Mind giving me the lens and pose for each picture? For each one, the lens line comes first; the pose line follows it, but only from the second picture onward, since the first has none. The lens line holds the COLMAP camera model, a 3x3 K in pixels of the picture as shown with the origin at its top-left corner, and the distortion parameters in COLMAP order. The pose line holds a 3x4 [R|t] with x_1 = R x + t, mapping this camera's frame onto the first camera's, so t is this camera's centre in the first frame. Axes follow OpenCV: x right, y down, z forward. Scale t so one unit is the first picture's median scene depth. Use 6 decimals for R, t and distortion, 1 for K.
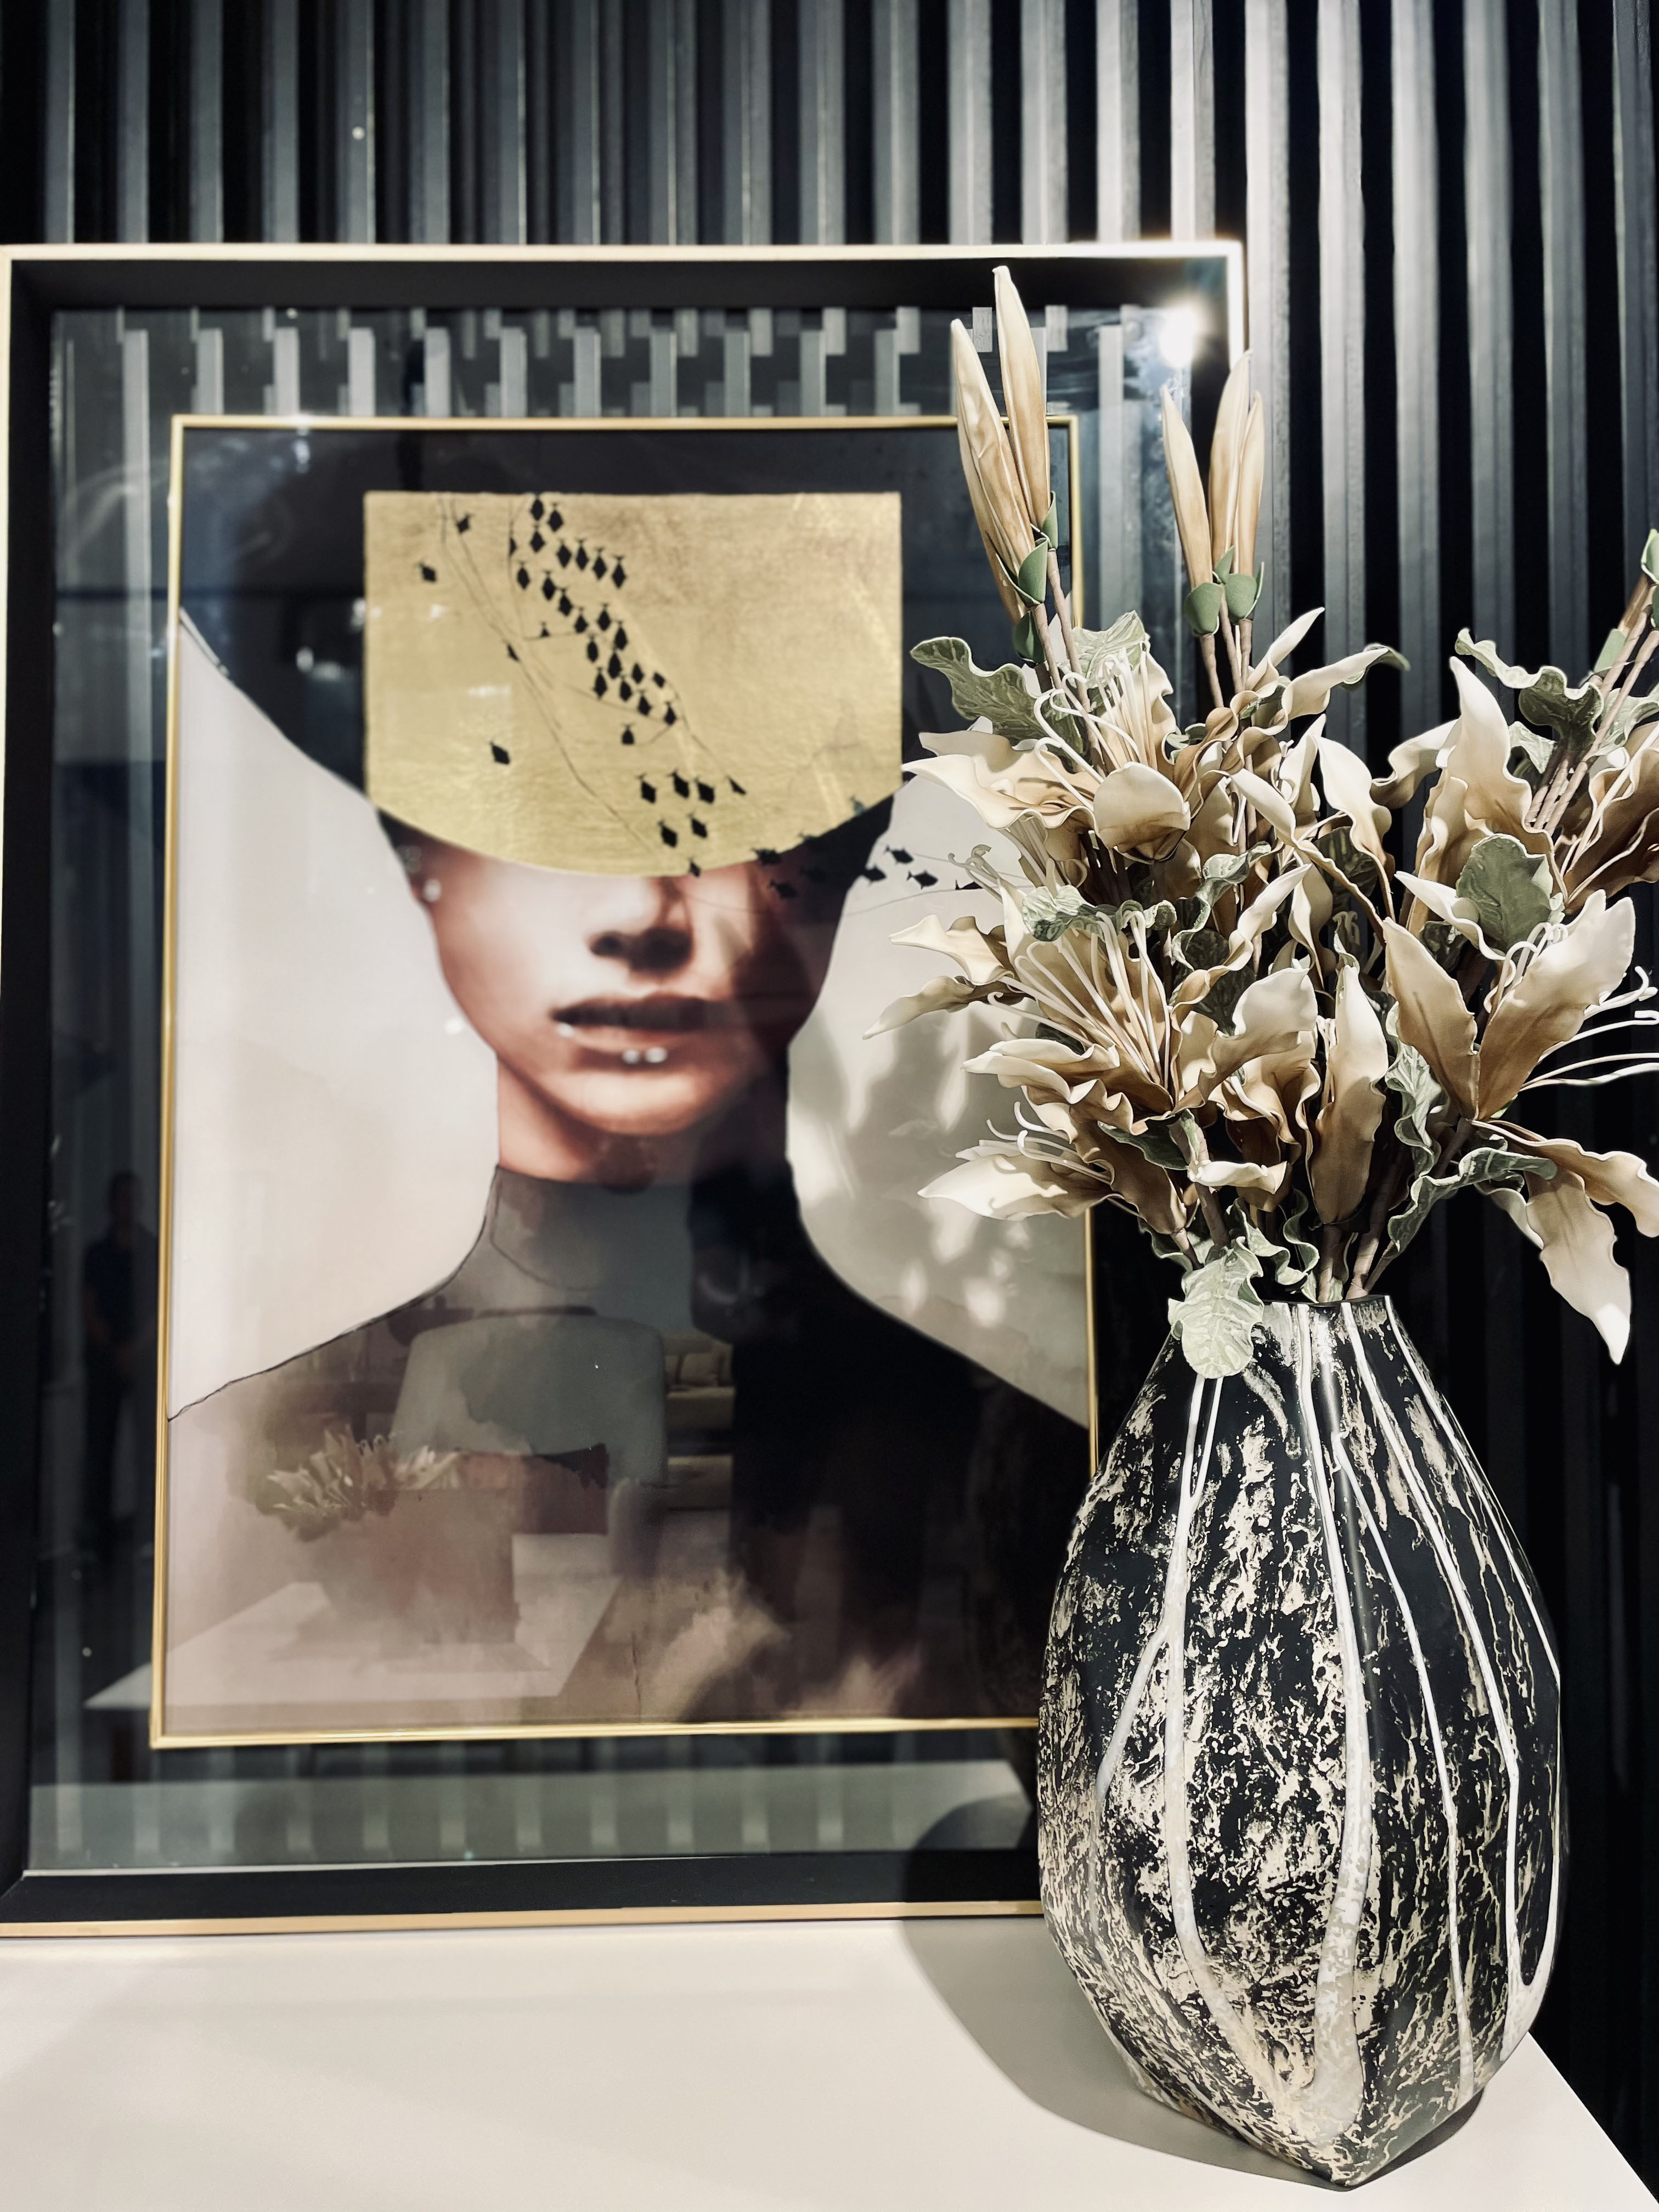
lens RADIAL K [[1675.0, 0, 829.5], [0, 1675.0, 1106.0], [0, 0, 1]] dist [0.077372, -0.119793]
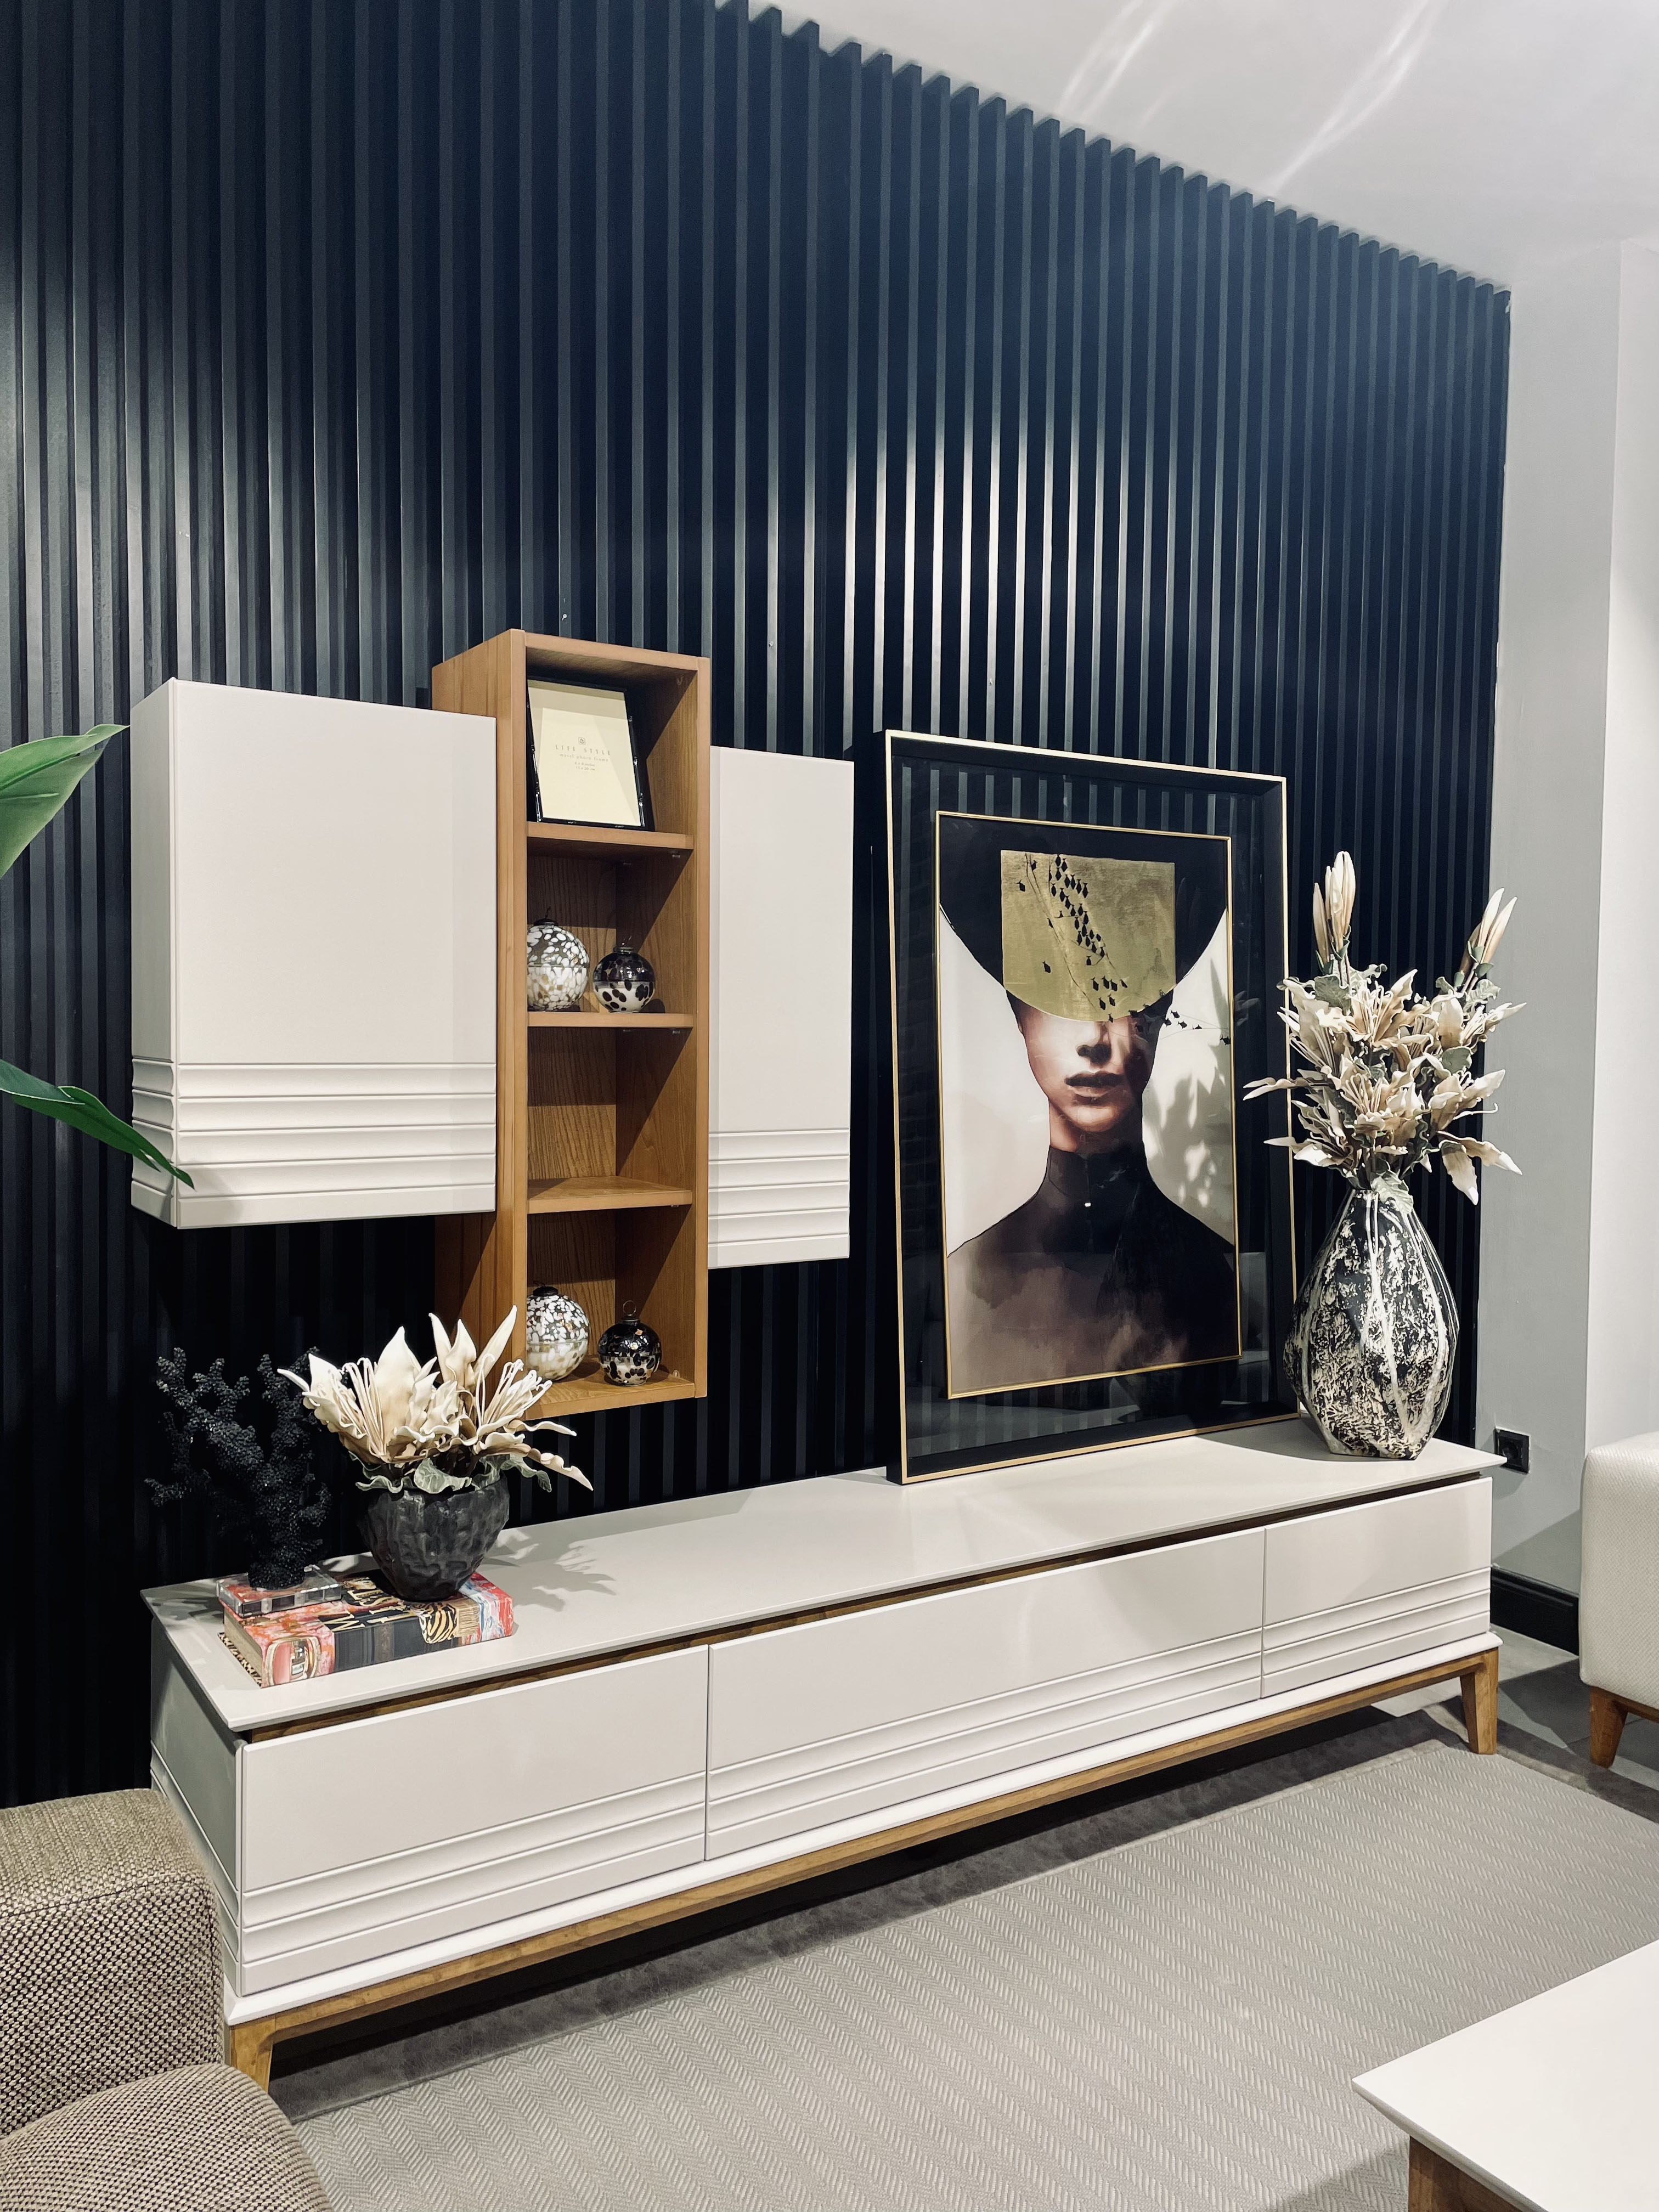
lens RADIAL K [[1675.0, 0, 829.5], [0, 1675.0, 1106.0], [0, 0, 1]] dist [0.077372, -0.119793]
pose [[0.851156, -0.009758, 0.524822, -1.678087], [-0.018621, 0.998637, 0.048768, -0.128155], [-0.524582, -0.051282, 0.849814, -0.815677]]
